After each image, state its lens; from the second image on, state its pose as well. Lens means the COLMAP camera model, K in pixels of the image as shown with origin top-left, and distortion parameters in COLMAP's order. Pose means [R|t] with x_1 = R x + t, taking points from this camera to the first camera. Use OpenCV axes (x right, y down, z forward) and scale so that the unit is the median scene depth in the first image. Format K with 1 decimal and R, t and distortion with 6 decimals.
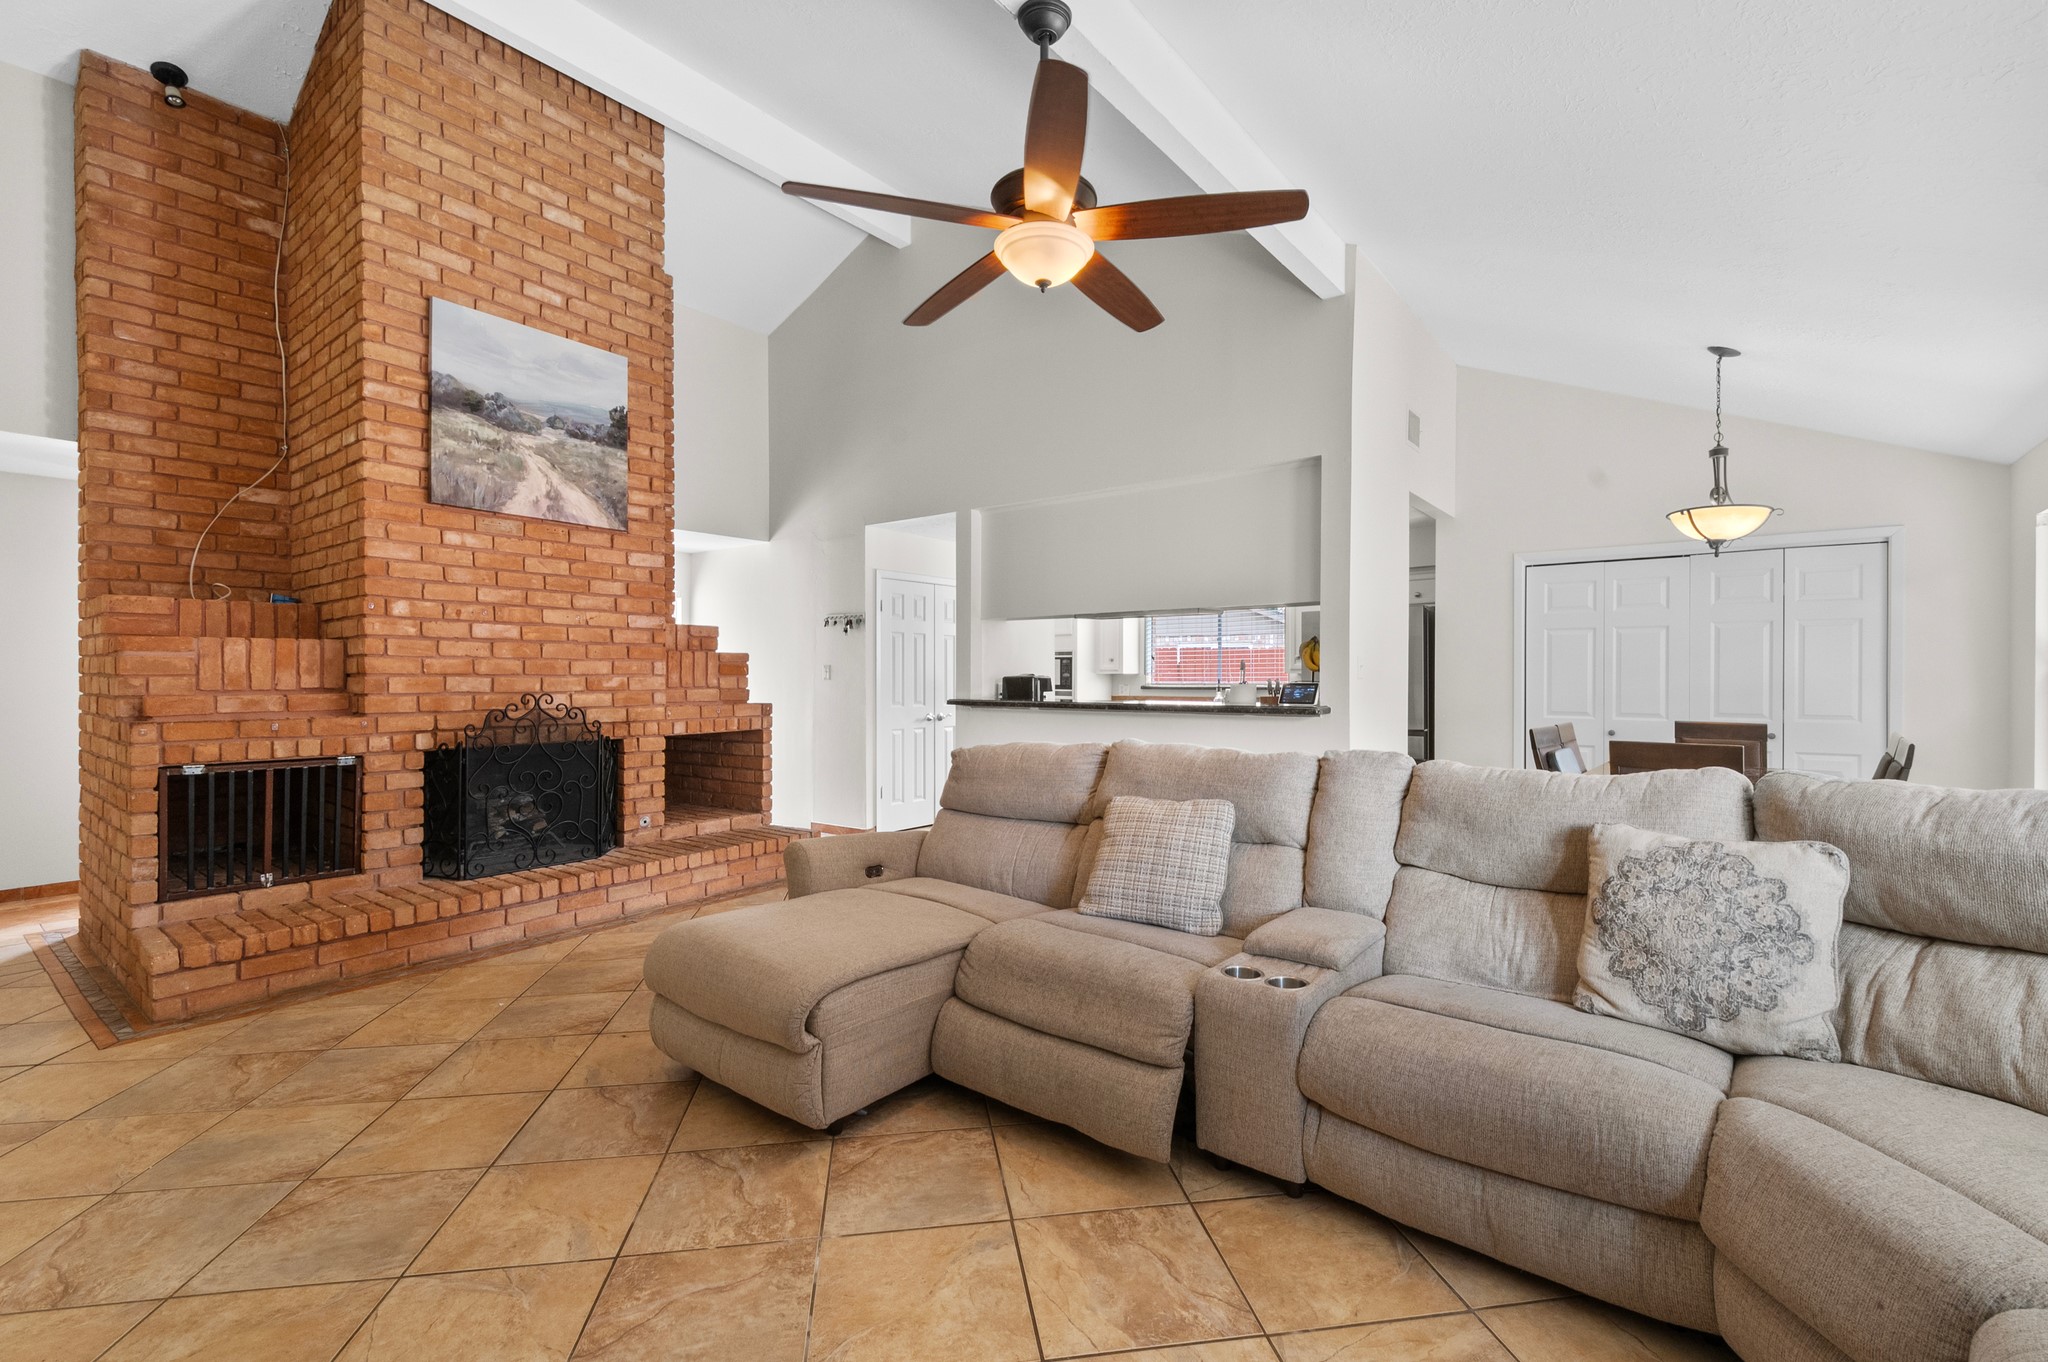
lens RADIAL K [[888.3, 0, 1032.0], [0, 888.3, 682.6], [0, 0, 1]] dist [-0.000774, -0.001436]
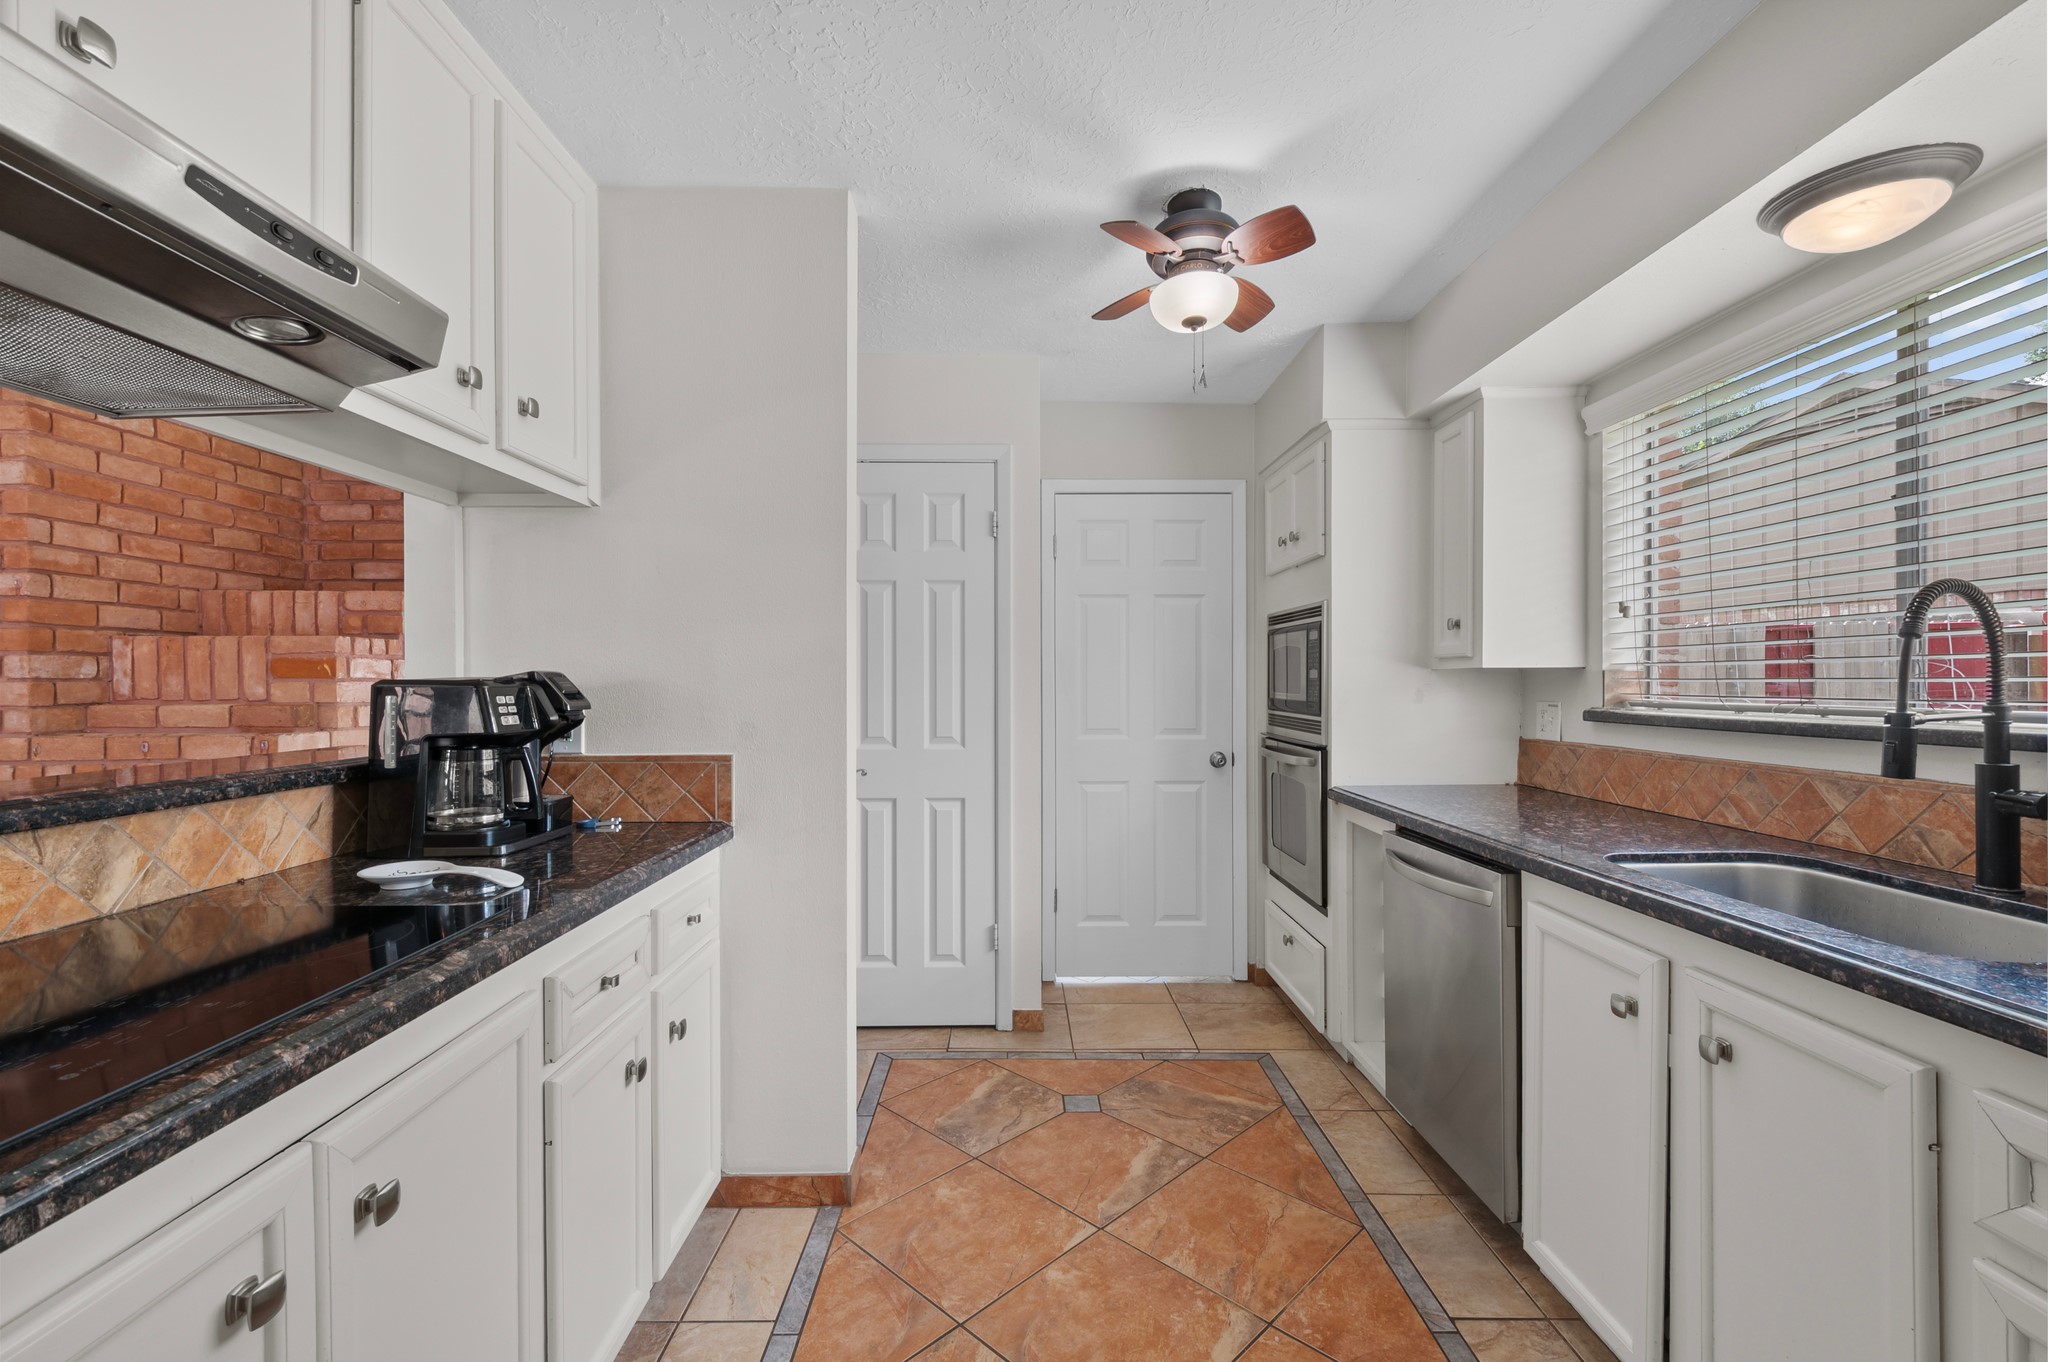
lens RADIAL K [[888.3, 0, 1019.0], [0, 888.3, 683.4], [0, 0, 1]] dist [-0.000774, -0.001436]
pose [[0.612209, 0.005227, -0.790679, 0.443772], [-0.001611, 0.999984, 0.005363, -0.010983], [0.790694, -0.002010, 0.612208, 1.288695]]
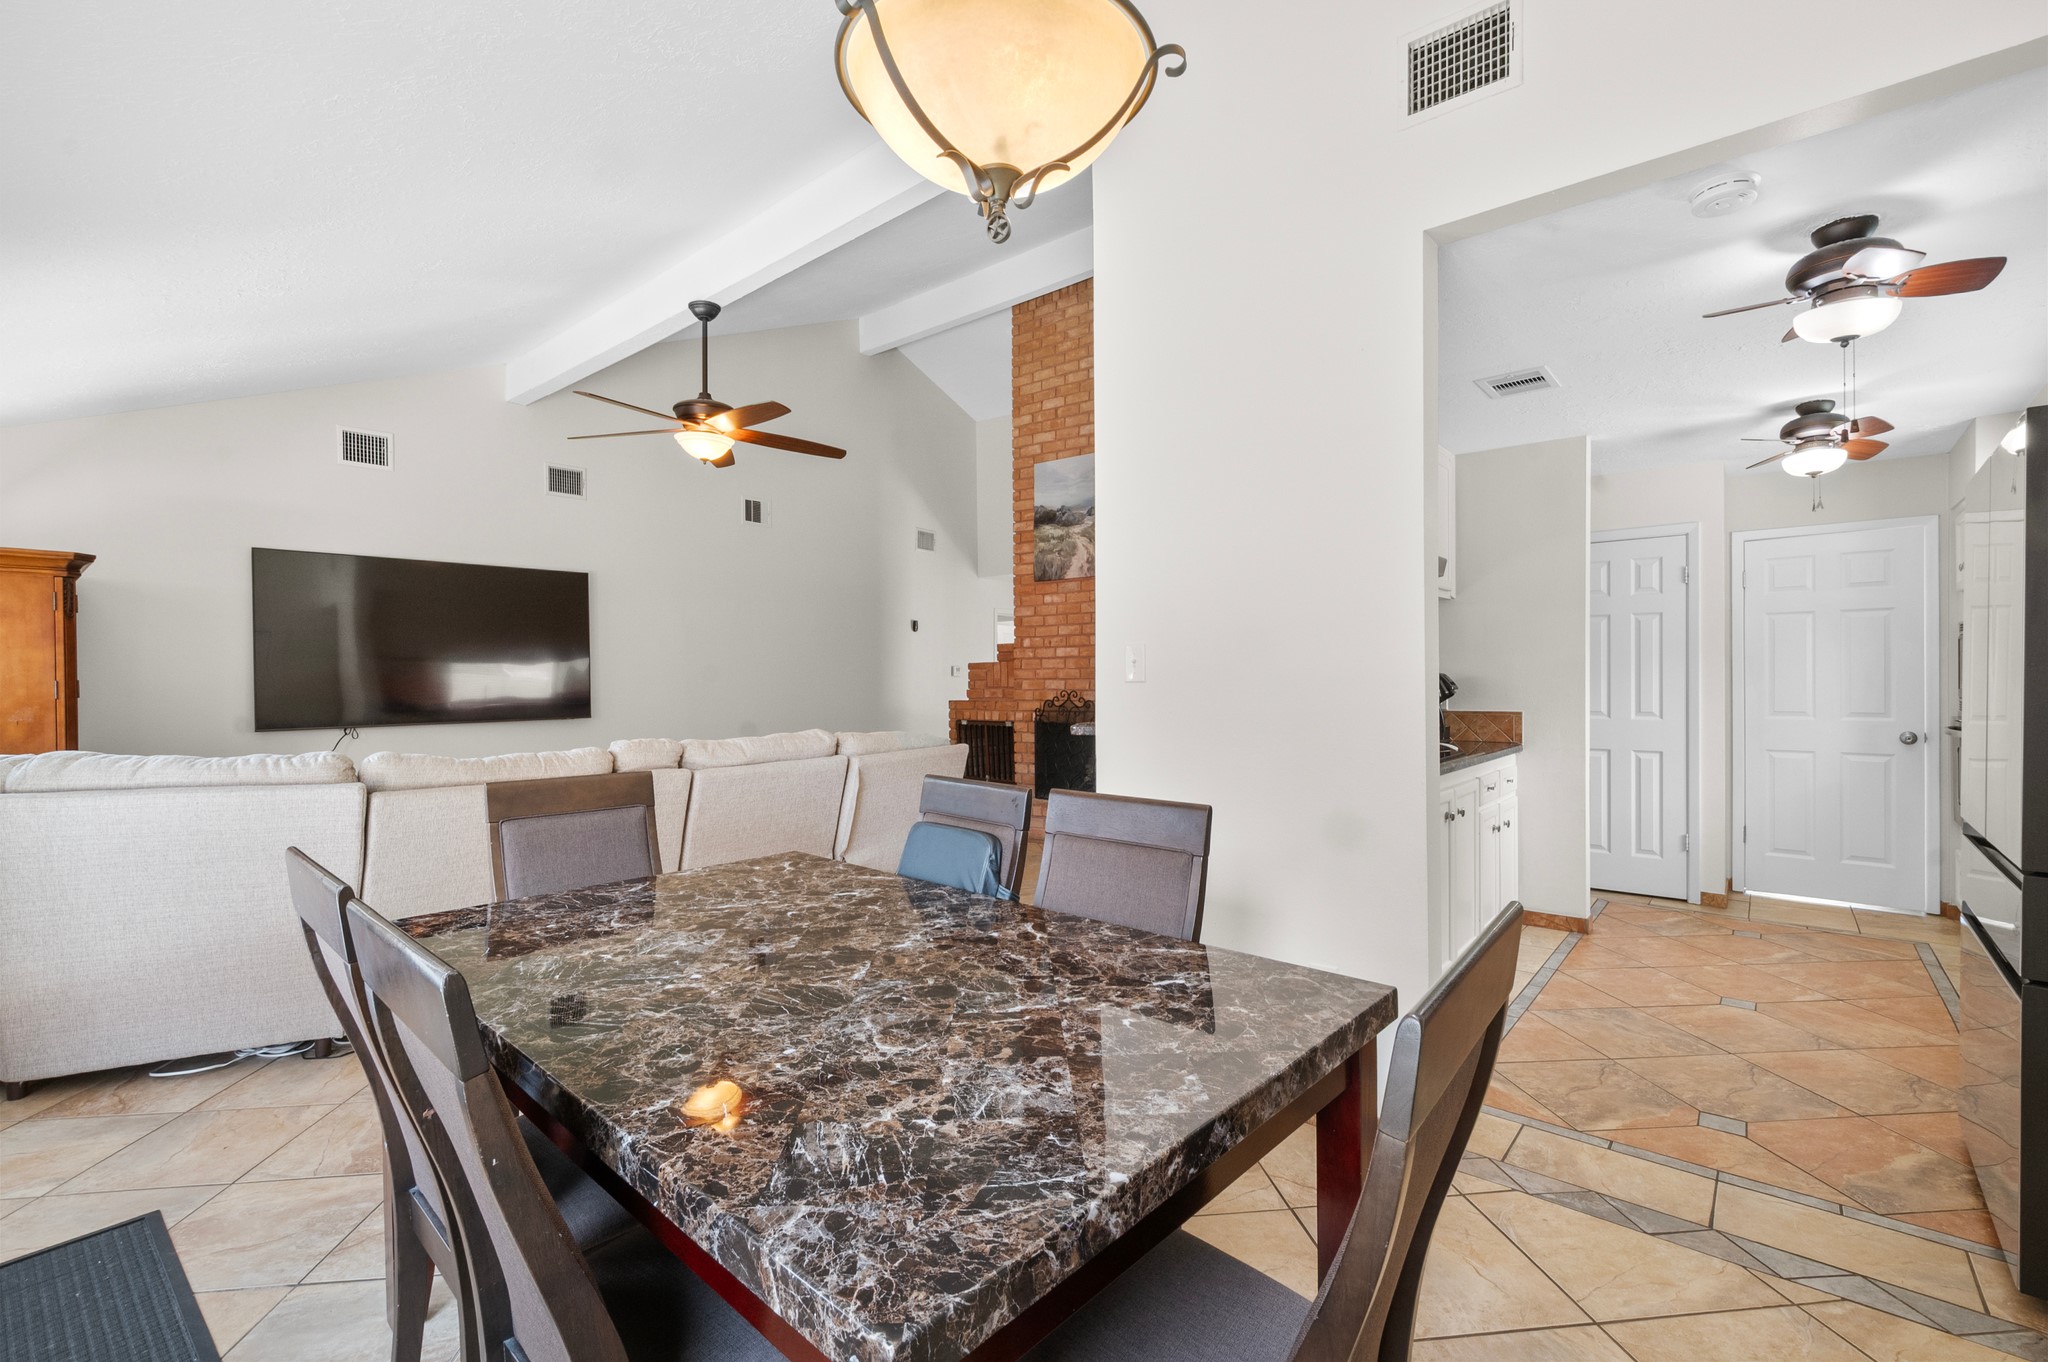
lens RADIAL K [[888.3, 0, 1022.6], [0, 888.3, 683.1], [0, 0, 1]] dist [-0.000774, -0.001436]
pose [[-0.048622, 0.006464, -0.998796, 0.981488], [0.003324, 0.999975, 0.006310, -0.010909], [0.998812, -0.003013, -0.048643, 0.957270]]
